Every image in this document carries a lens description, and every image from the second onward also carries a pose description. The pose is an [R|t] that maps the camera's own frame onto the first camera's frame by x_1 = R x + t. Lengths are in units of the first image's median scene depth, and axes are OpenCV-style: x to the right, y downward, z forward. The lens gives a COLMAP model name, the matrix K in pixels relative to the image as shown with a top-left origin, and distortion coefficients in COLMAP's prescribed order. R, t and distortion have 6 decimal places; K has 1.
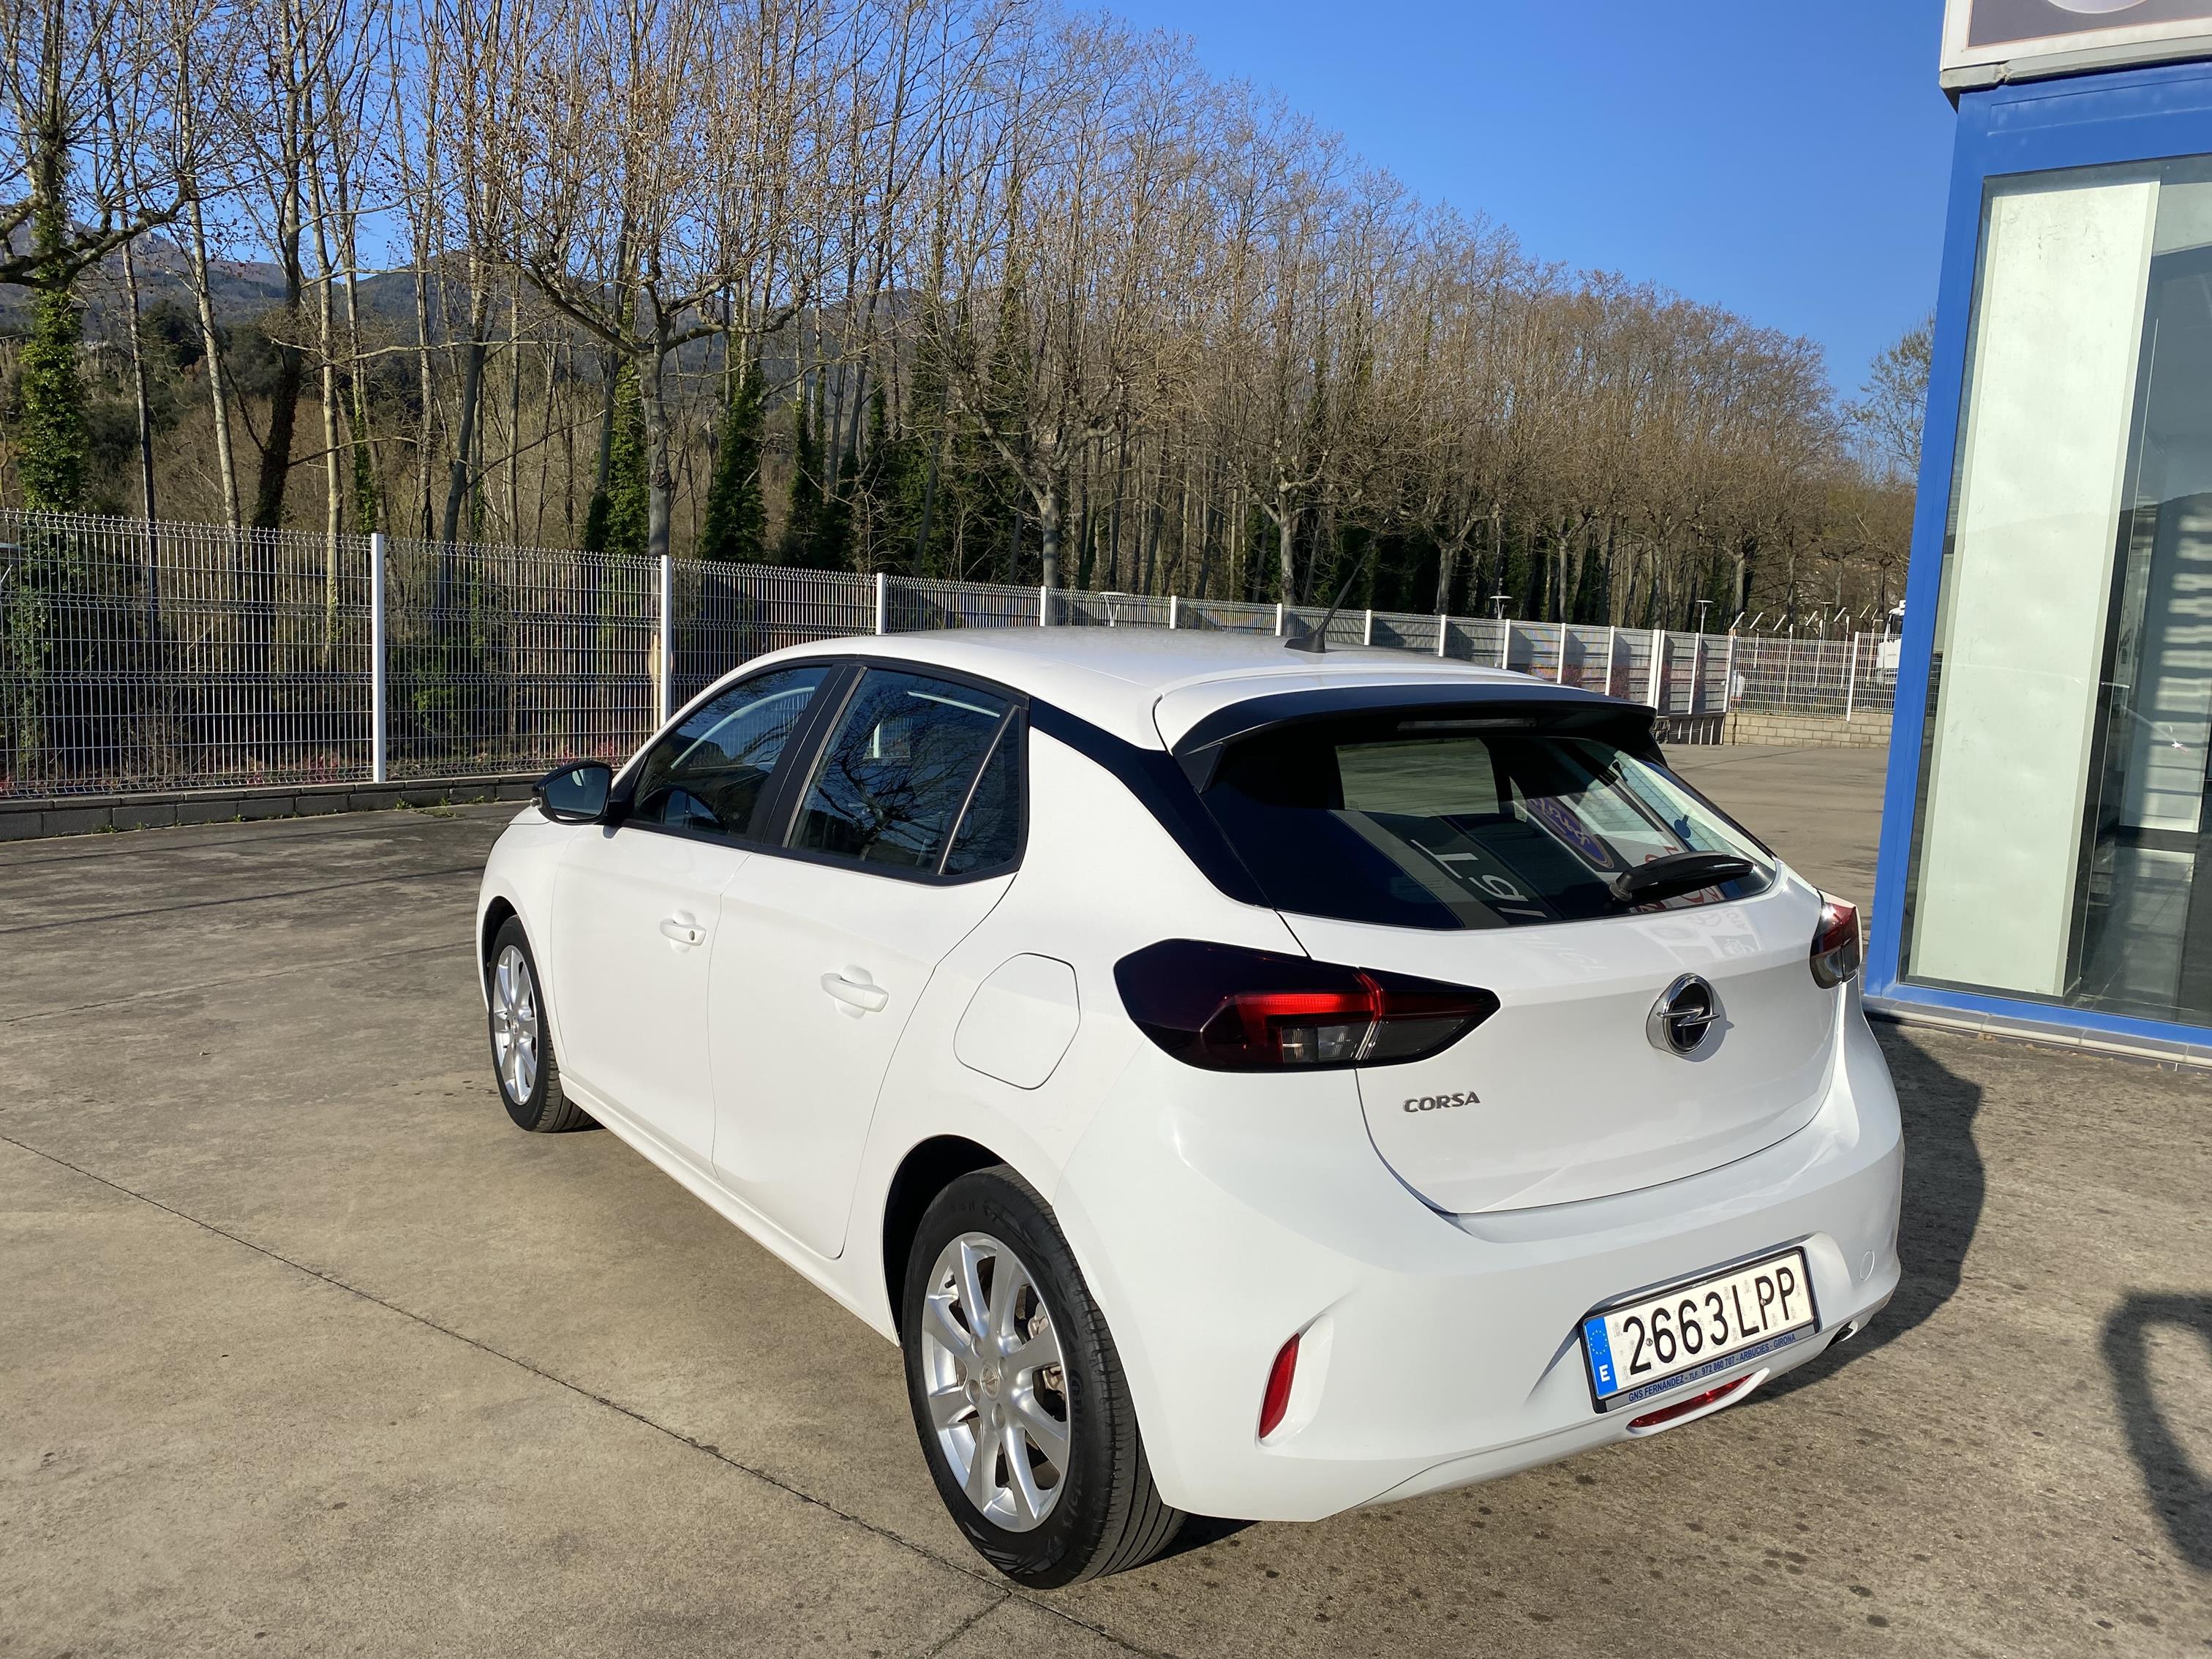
lens RADIAL K [[1688.0, 0, 1074.2], [0, 1688.0, 820.3], [0, 0, 1]] dist [0.008580, 0.004869]
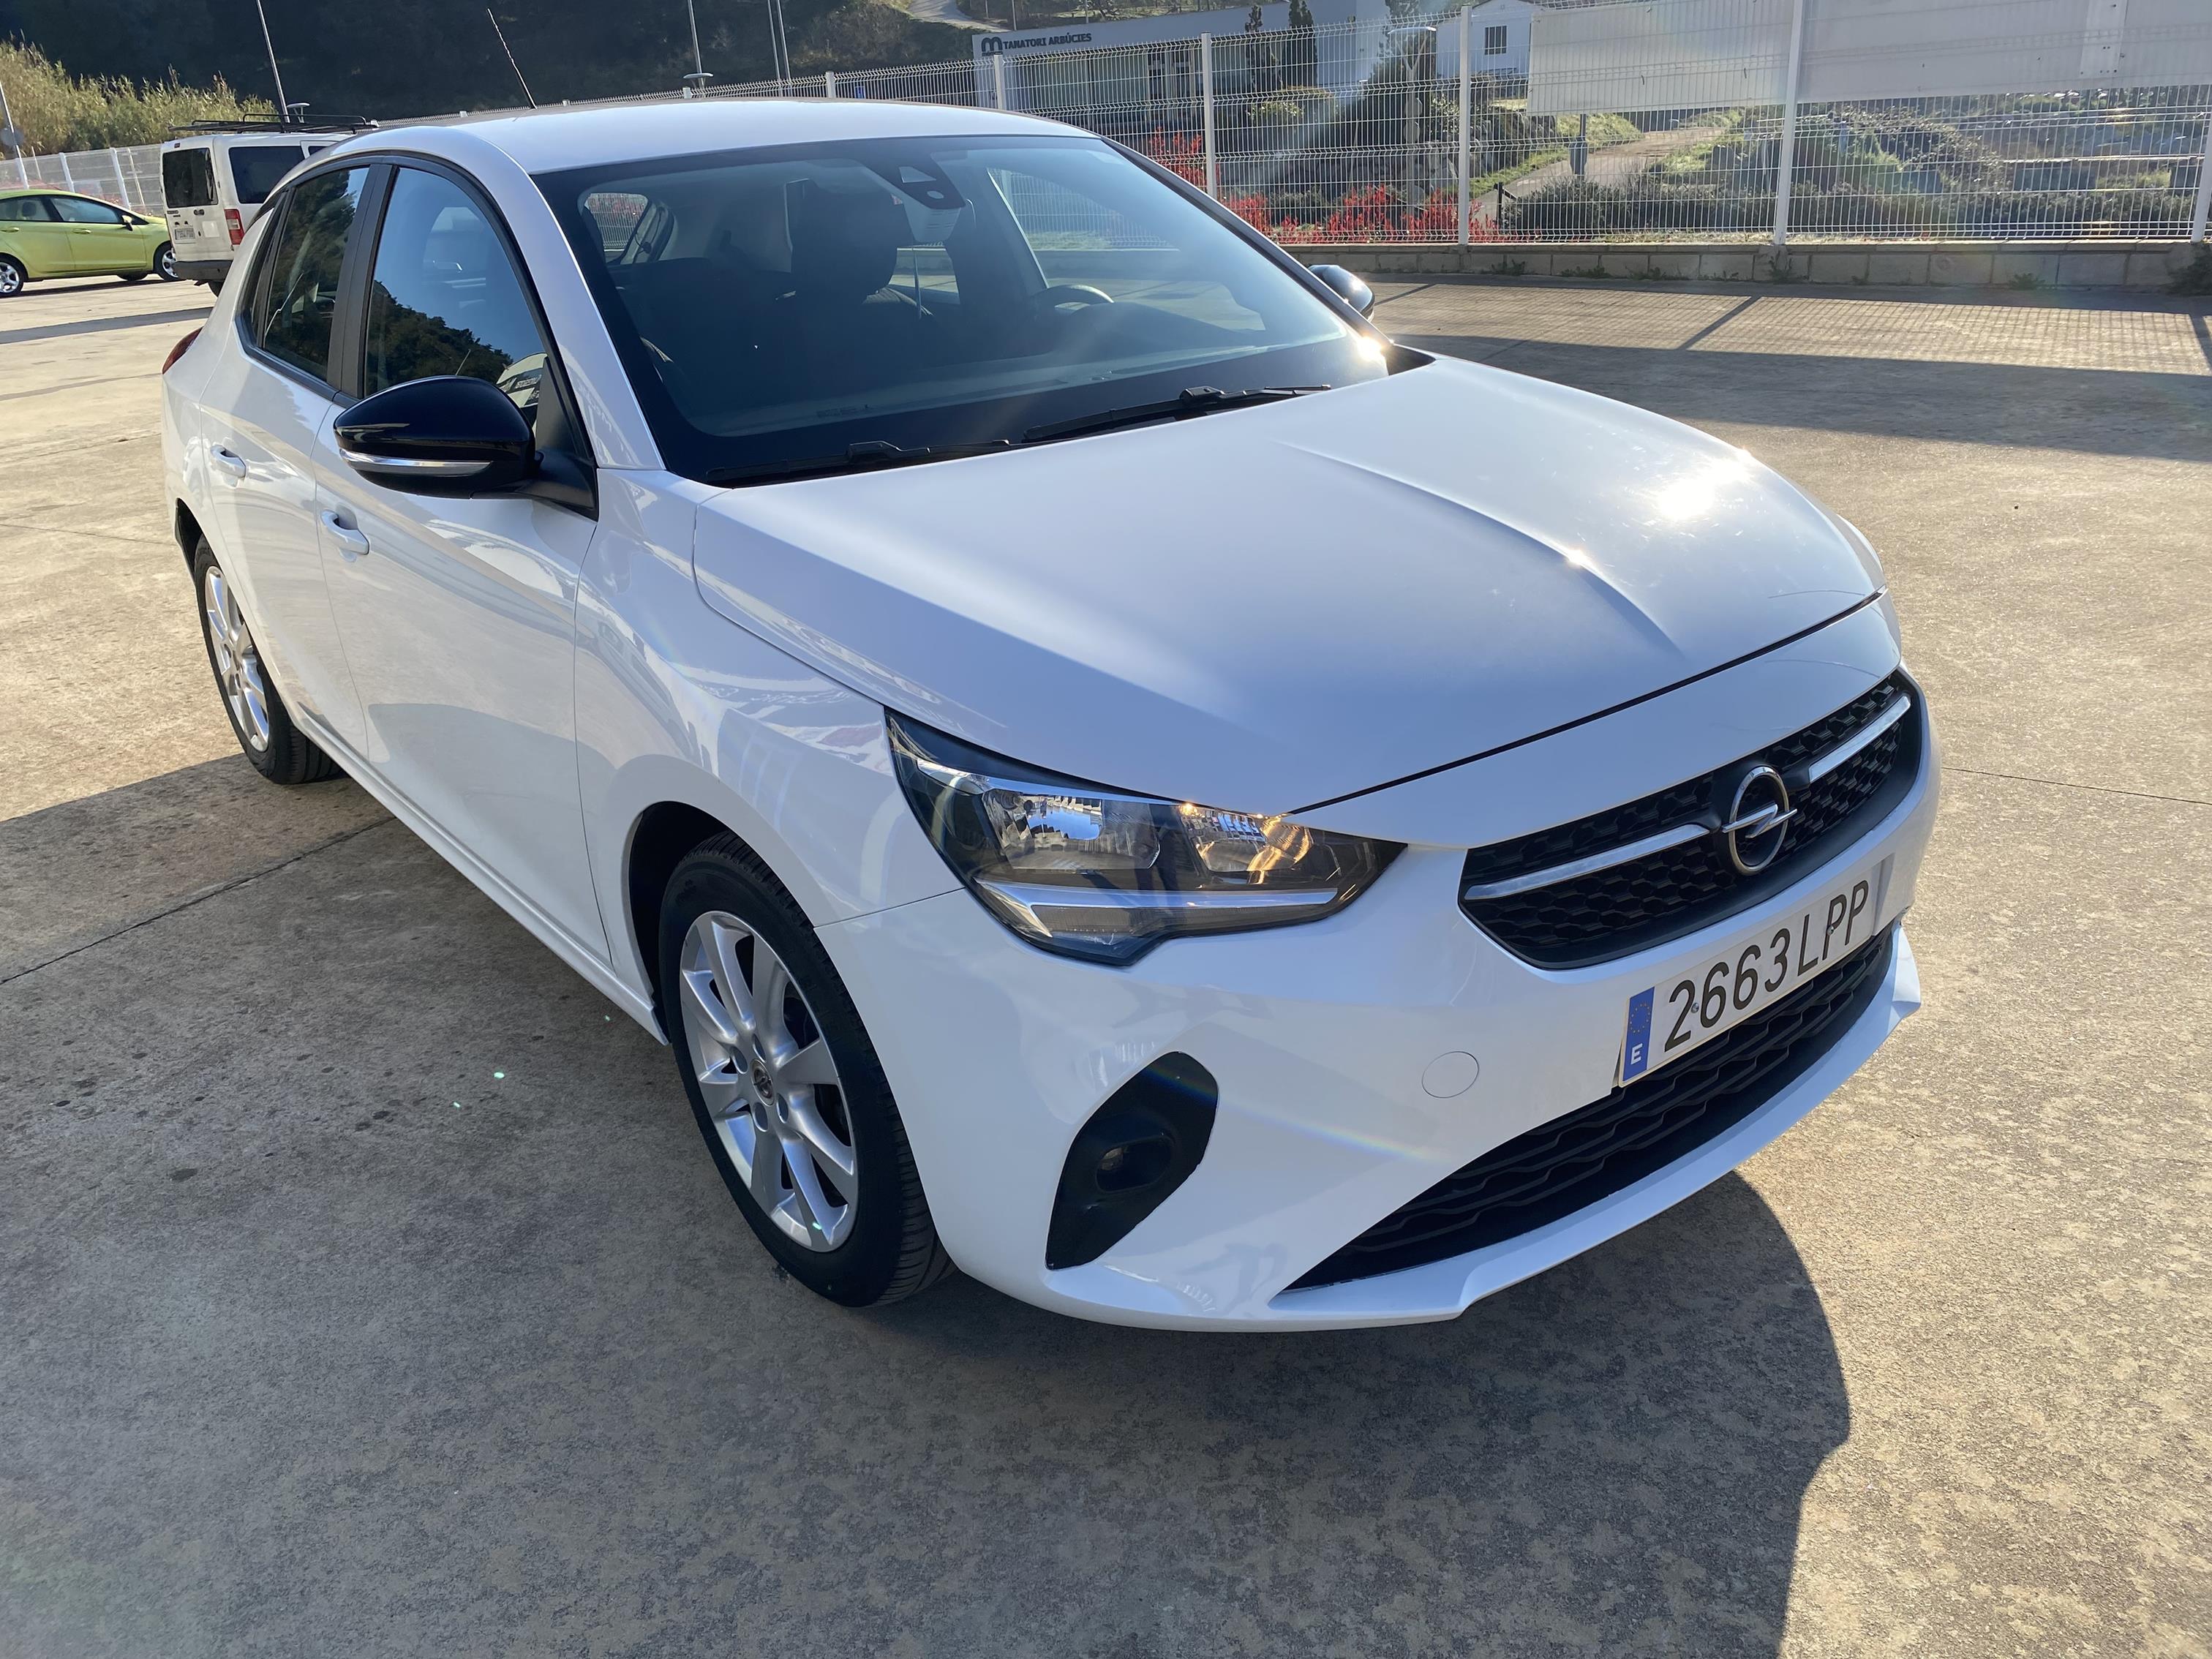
lens RADIAL K [[1696.5, 0, 1097.3], [0, 1696.5, 813.1], [0, 0, 1]] dist [0.006265, -0.001548]
pose [[-0.995804, 0.057824, -0.070926, -0.013000], [0.016070, 0.873517, 0.486528, -0.023201], [0.090088, 0.483346, -0.870781, 0.211641]]
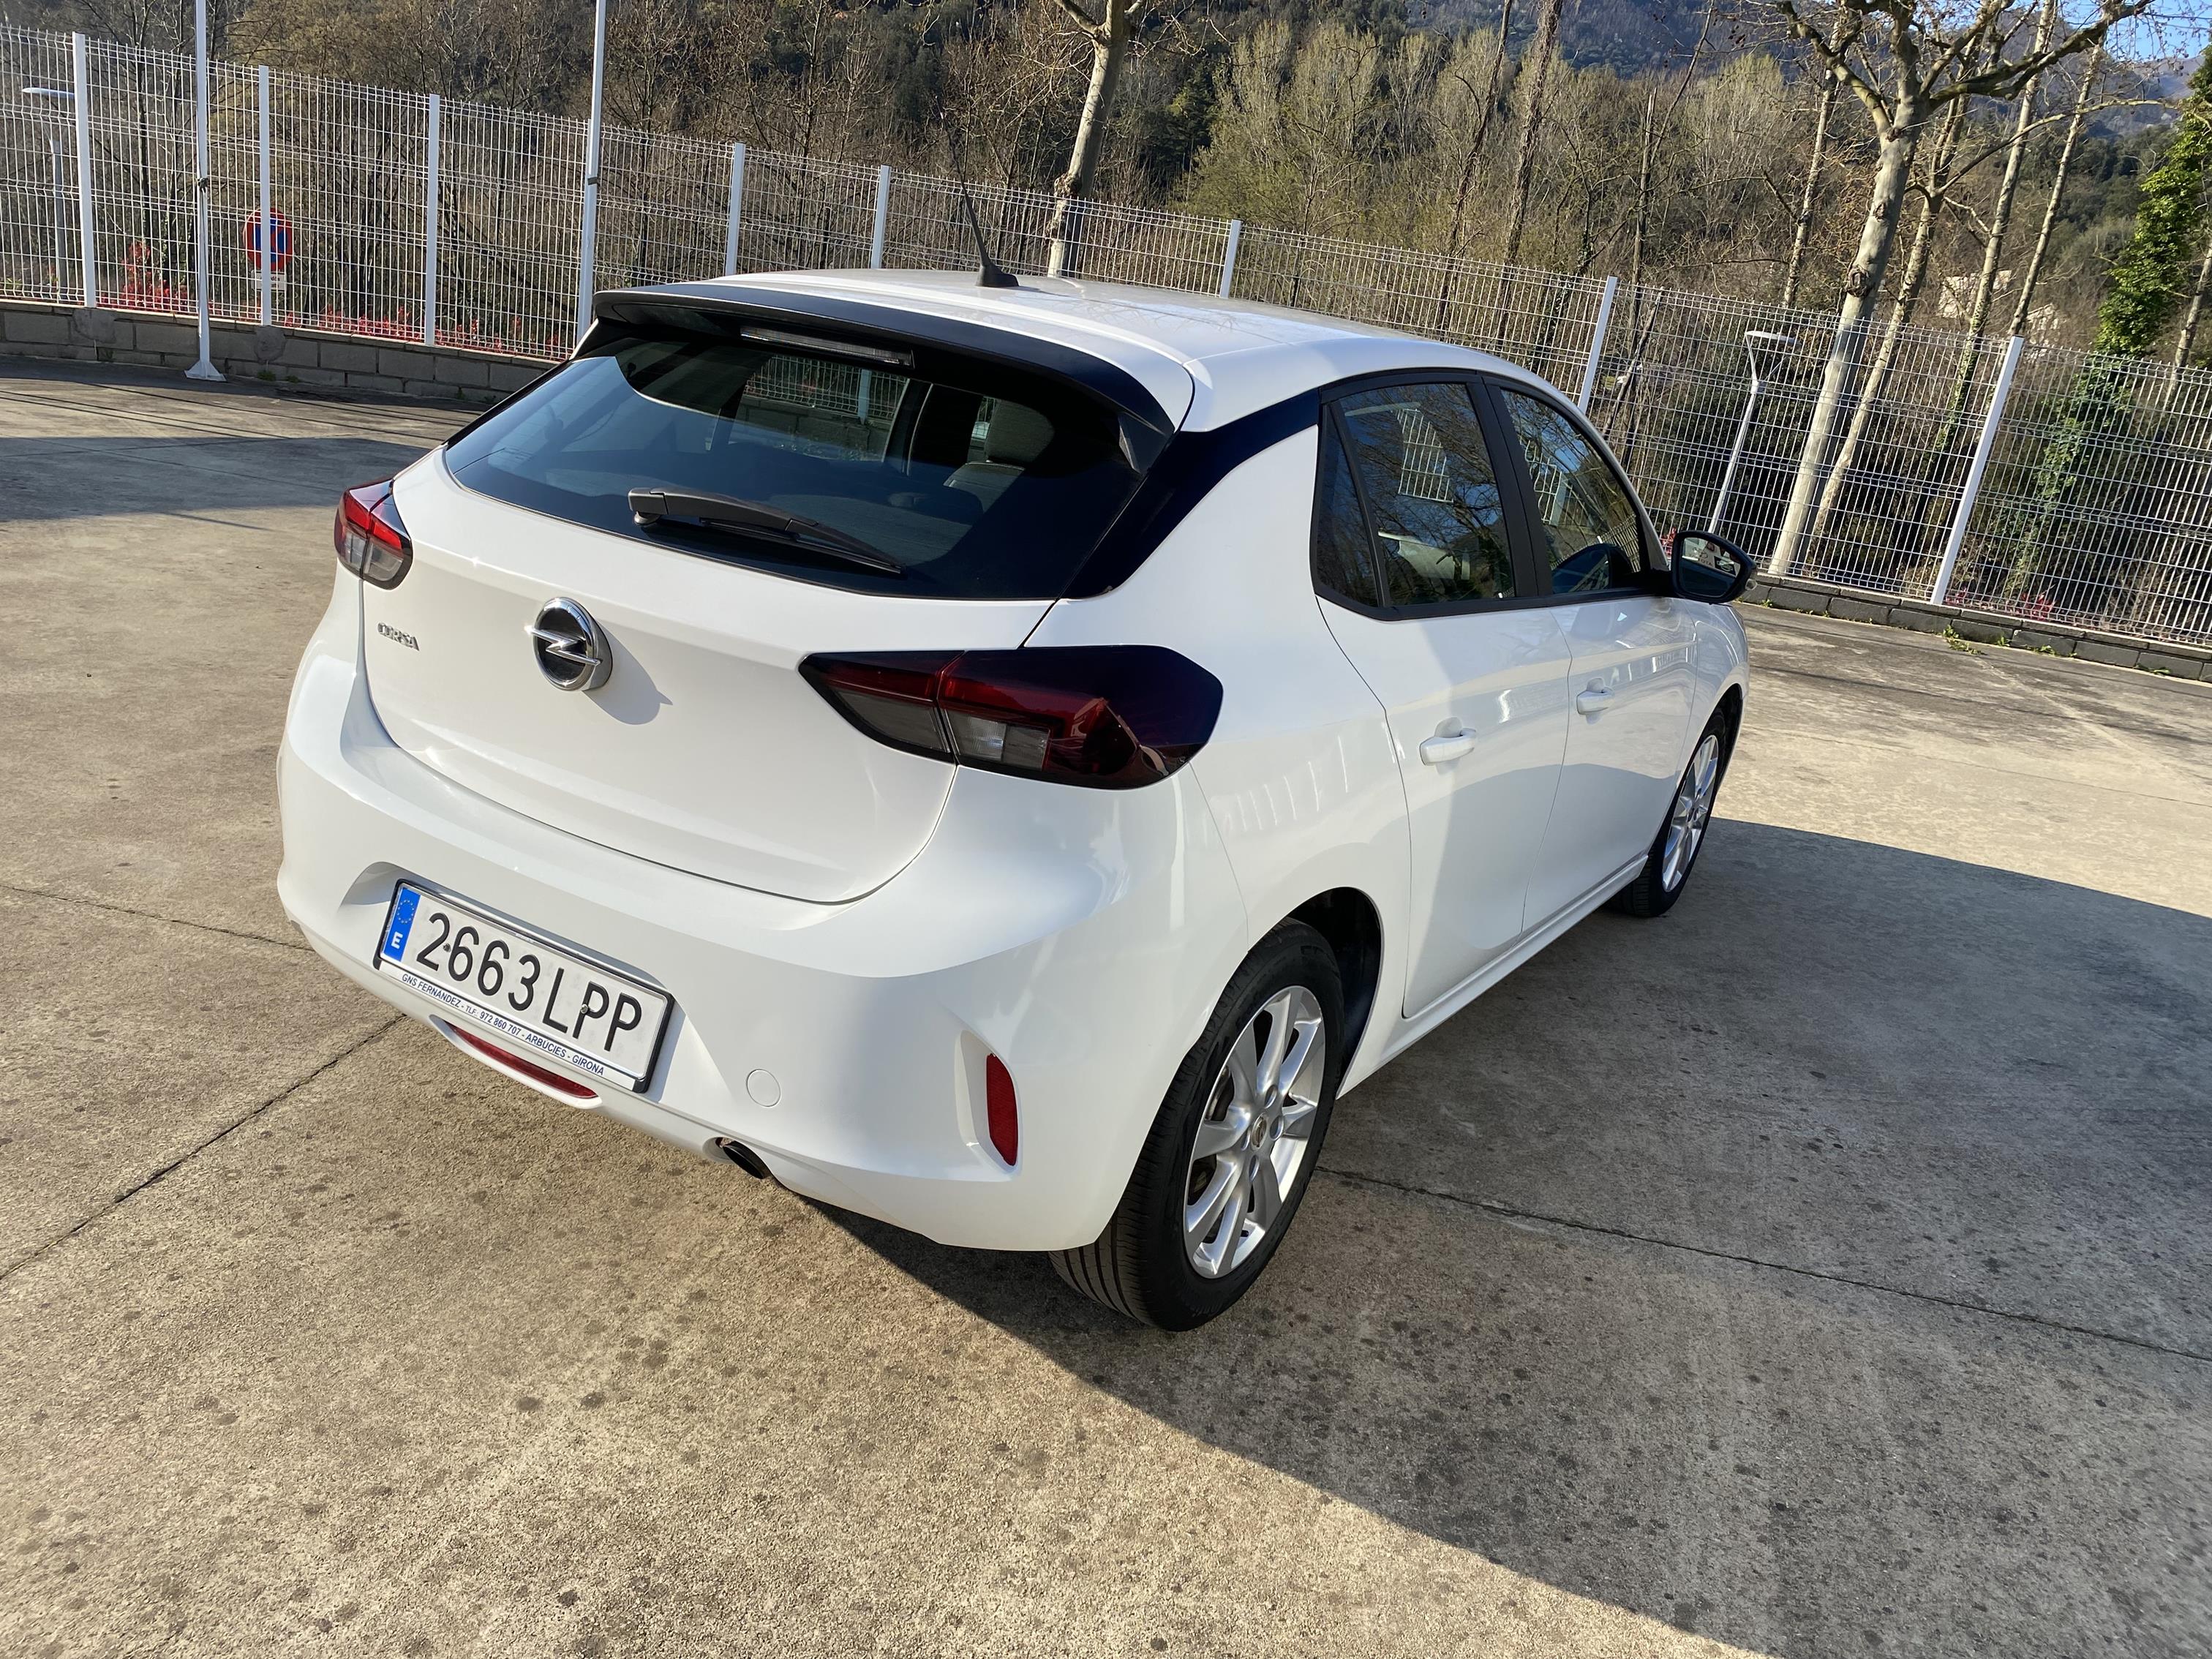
lens RADIAL K [[1696.5, 0, 1097.3], [0, 1696.5, 813.1], [0, 0, 1]] dist [0.006265, -0.001548]
pose [[0.403500, 0.300532, -0.864215, 0.091076], [-0.233179, 0.947108, 0.220488, -0.004423], [0.884768, 0.112550, 0.452236, 0.061731]]
